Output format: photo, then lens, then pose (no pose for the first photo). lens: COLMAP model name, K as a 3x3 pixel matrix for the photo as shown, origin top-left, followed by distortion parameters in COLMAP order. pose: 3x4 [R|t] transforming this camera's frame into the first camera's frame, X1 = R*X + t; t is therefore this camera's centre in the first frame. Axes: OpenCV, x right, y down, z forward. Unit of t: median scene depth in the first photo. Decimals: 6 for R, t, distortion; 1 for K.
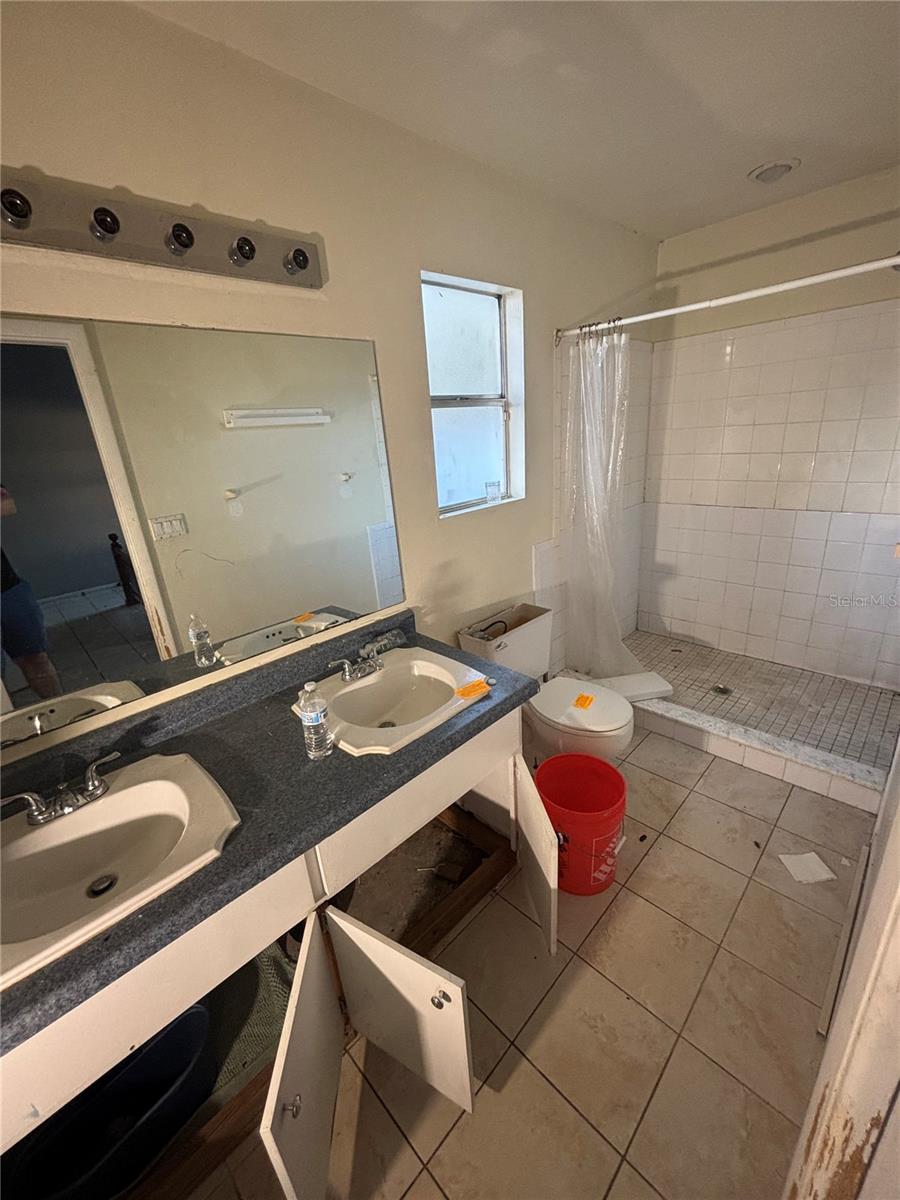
lens RADIAL K [[482.6, 0, 451.6], [0, 482.6, 598.0], [0, 0, 1]] dist [-0.002748, 0.001130]
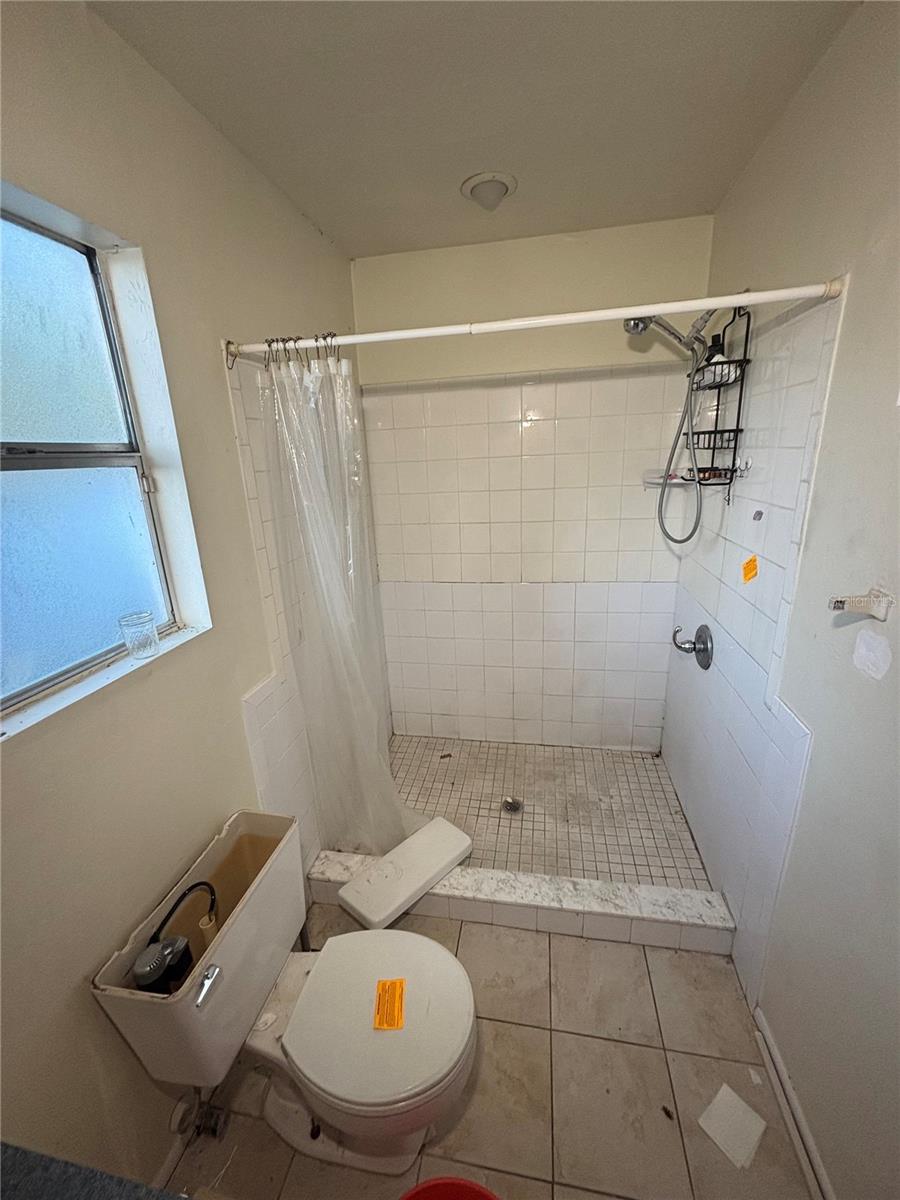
lens RADIAL K [[482.6, 0, 449.9], [0, 482.6, 597.0], [0, 0, 1]] dist [-0.002748, 0.001130]
pose [[0.825548, -0.125324, 0.550240, 0.082153], [0.174701, 0.983887, -0.038019, -0.181705], [-0.536609, 0.127514, 0.834141, 0.407557]]
